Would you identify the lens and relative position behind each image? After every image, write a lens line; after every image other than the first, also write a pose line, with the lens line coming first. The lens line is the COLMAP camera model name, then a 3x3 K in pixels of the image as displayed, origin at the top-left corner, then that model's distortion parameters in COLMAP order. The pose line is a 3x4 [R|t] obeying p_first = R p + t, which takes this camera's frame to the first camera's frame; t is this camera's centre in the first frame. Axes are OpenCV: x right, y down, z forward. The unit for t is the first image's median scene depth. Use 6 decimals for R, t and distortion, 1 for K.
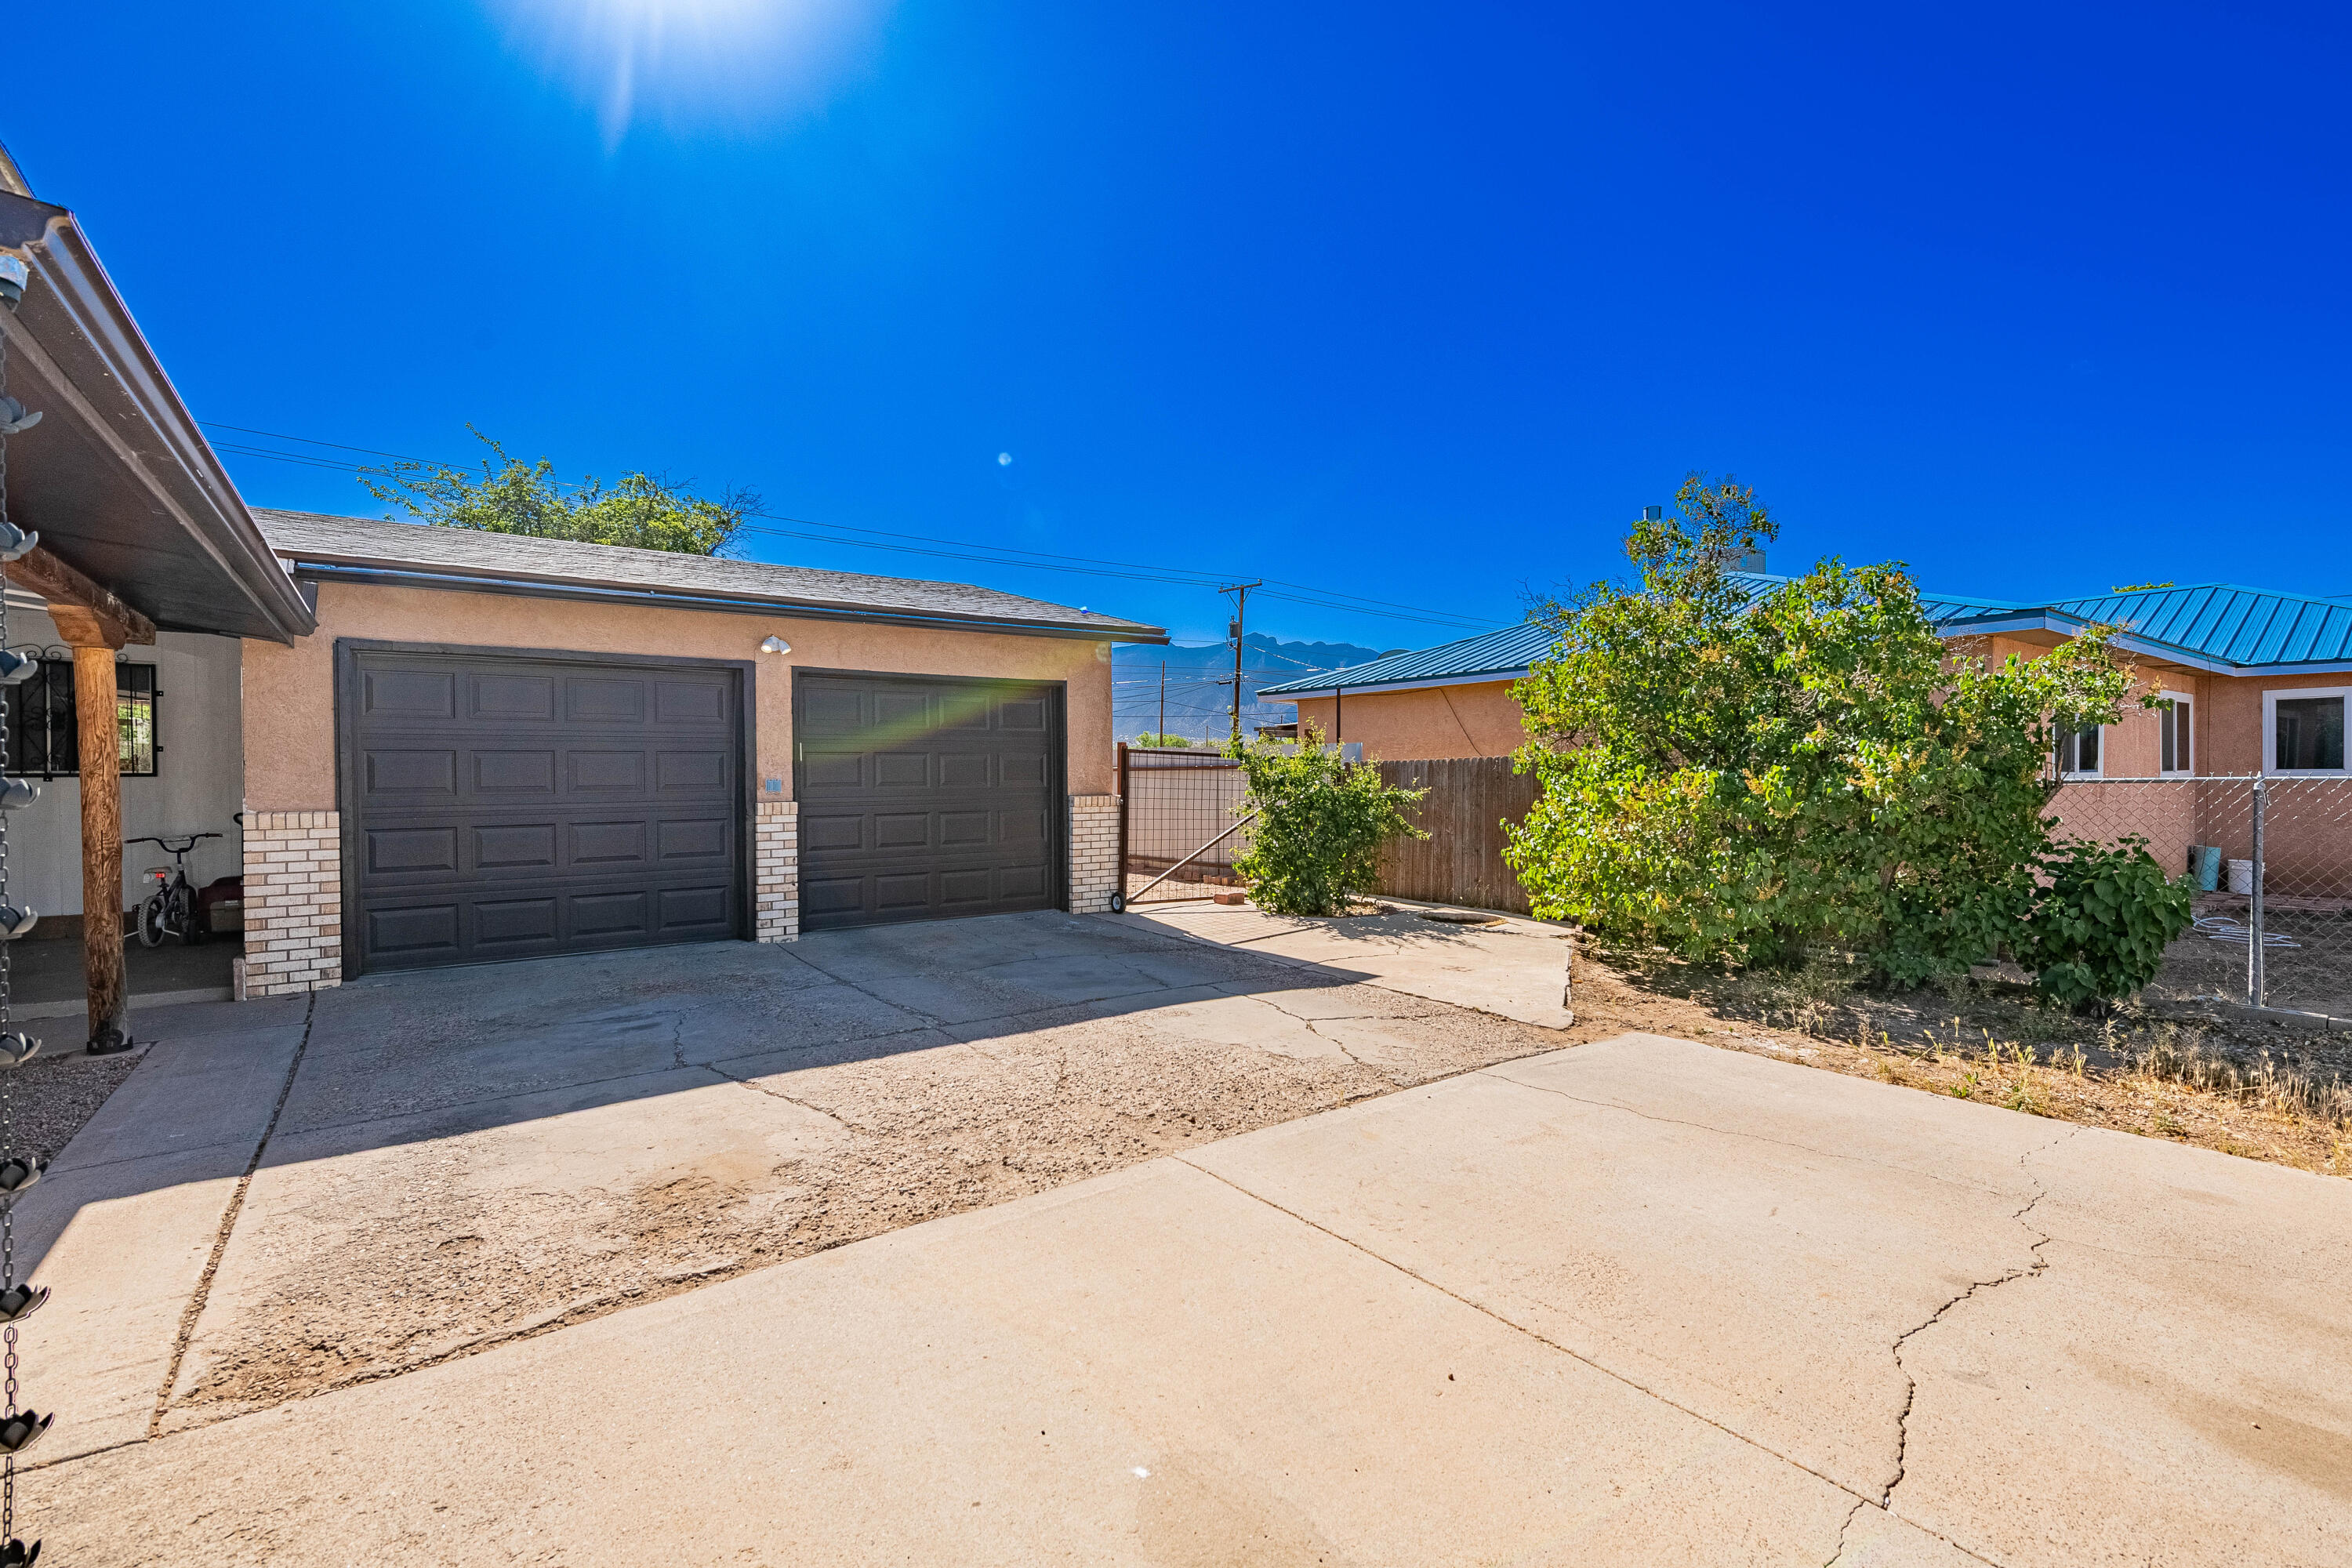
lens RADIAL K [[1029.9, 0, 1176.0], [0, 1029.9, 784.0], [0, 0, 1]] dist [0.003371, 0.000230]
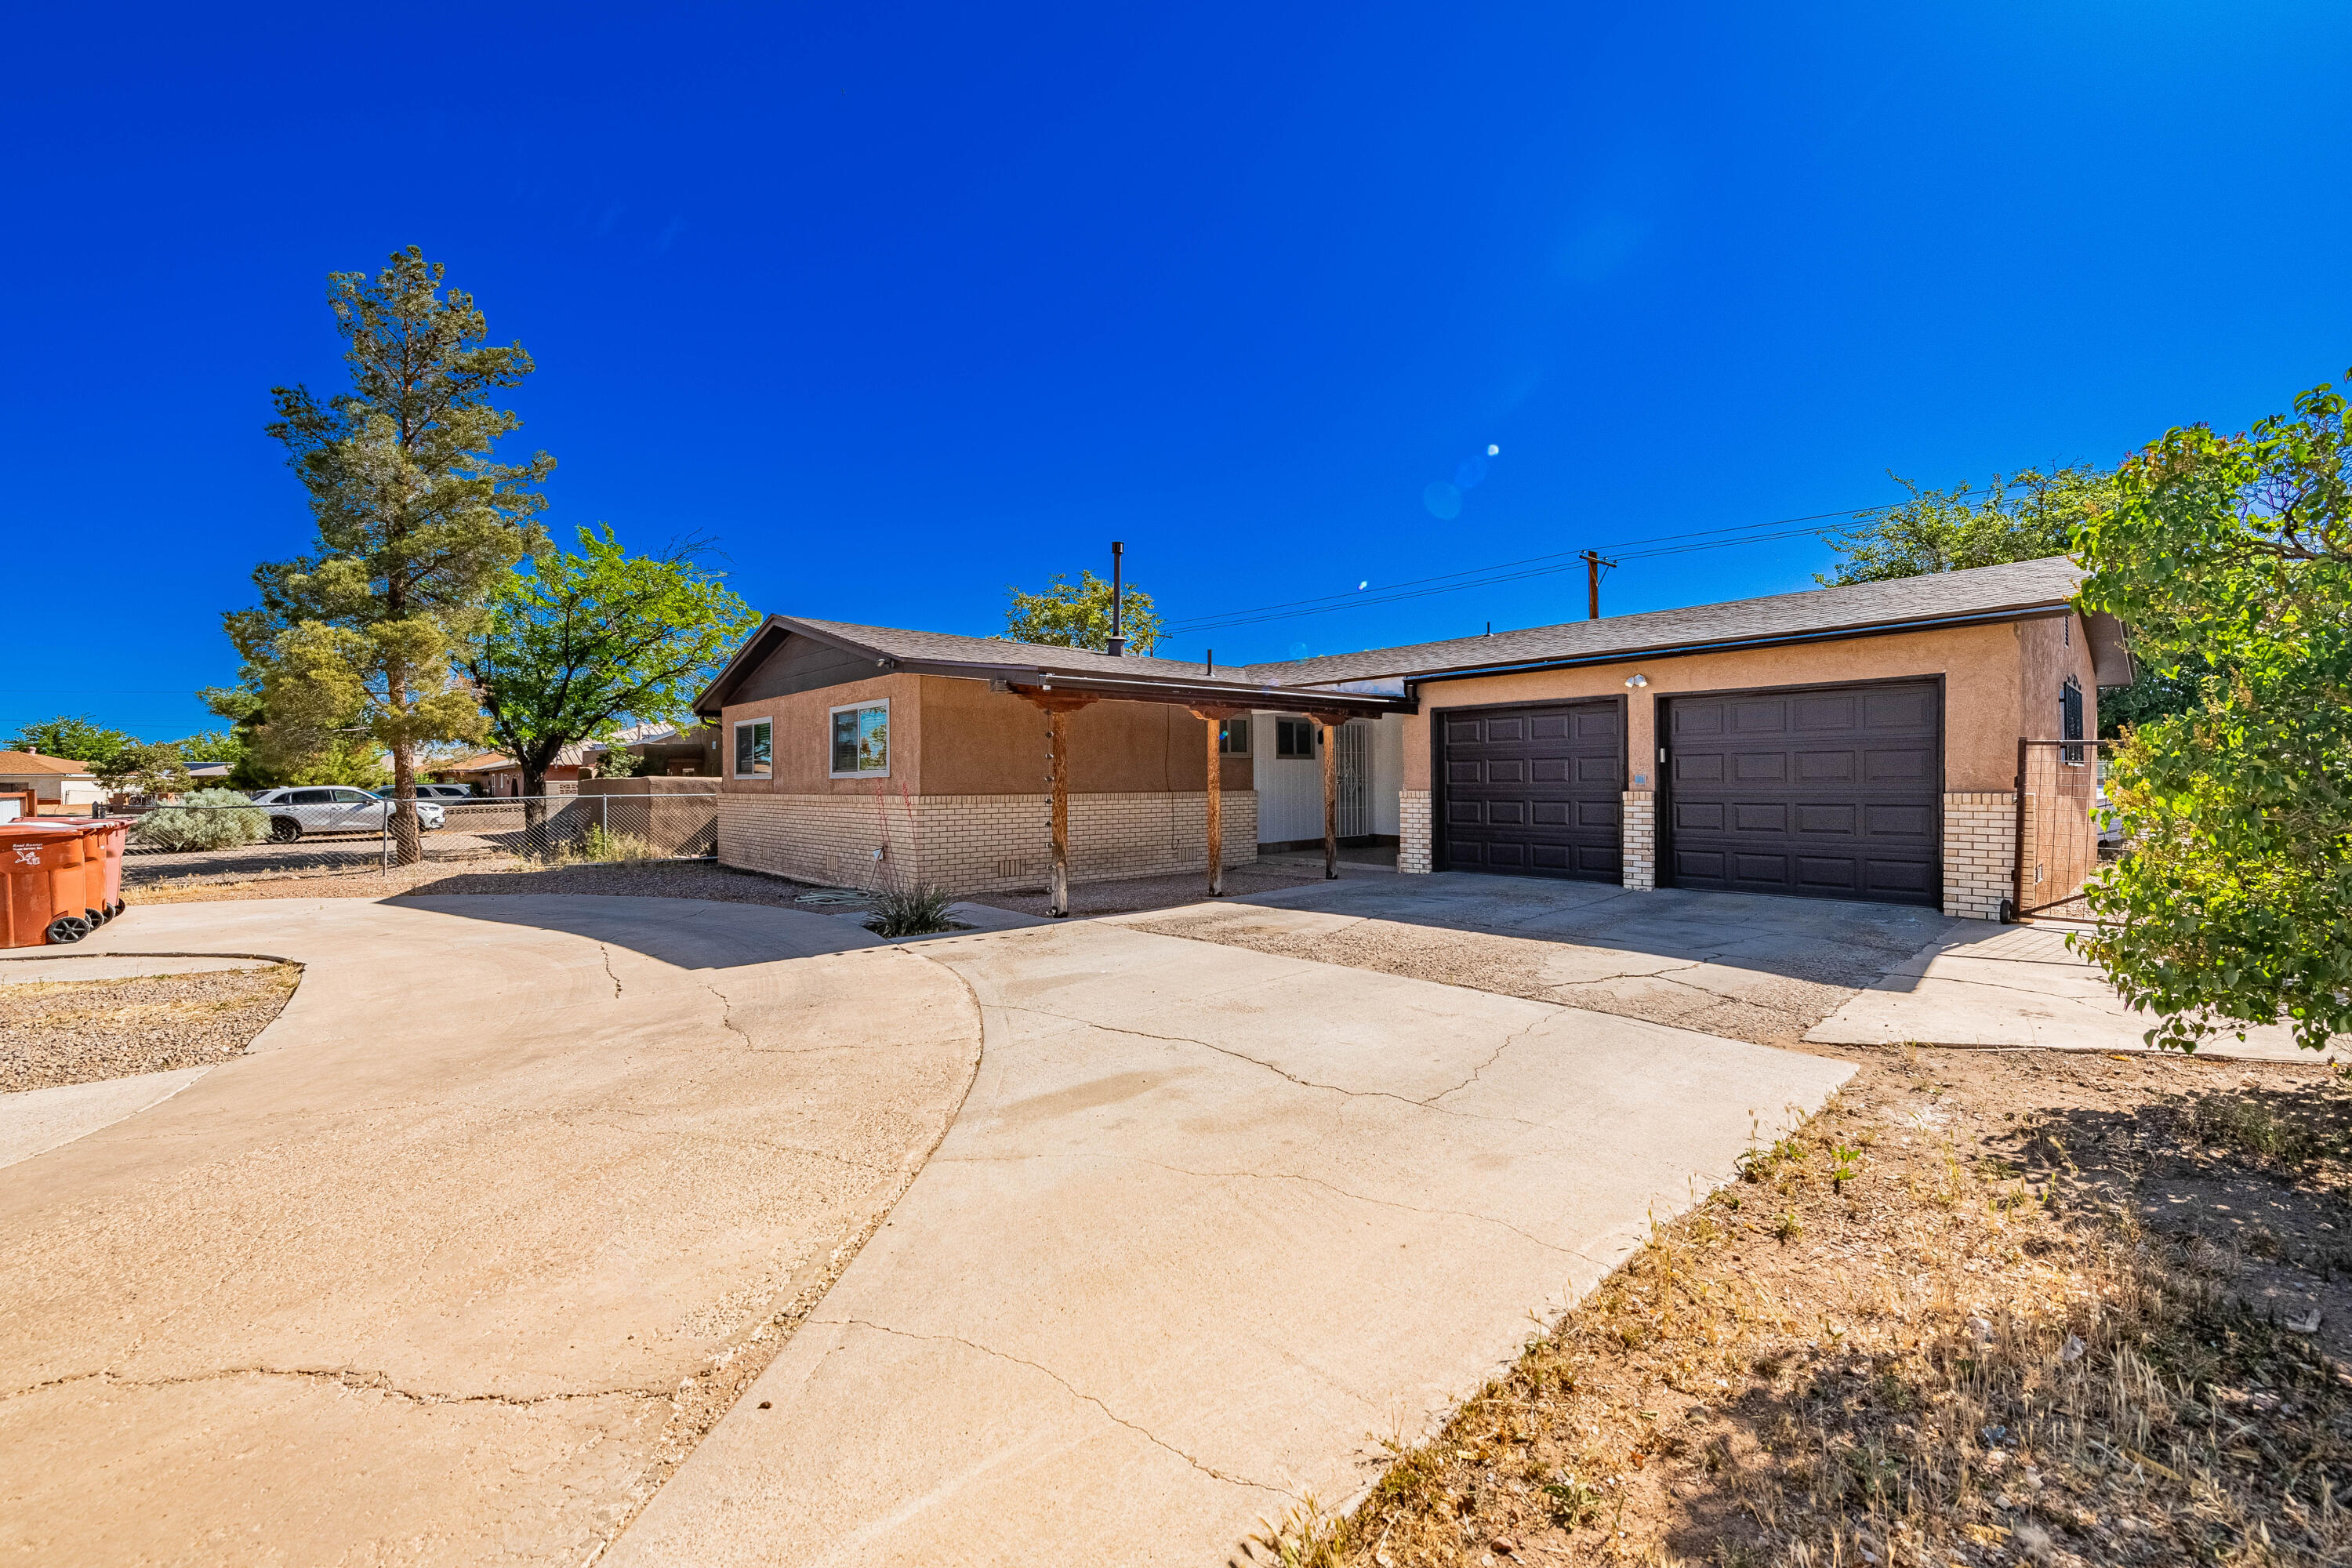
lens RADIAL K [[961.5, 0, 1176.0], [0, 961.5, 784.0], [0, 0, 1]] dist [0.000447, -0.000156]
pose [[0.093013, 0.015311, -0.995547, 0.894810], [0.005001, 0.999862, 0.015844, -0.017061], [0.995652, -0.006452, 0.092924, 0.247651]]
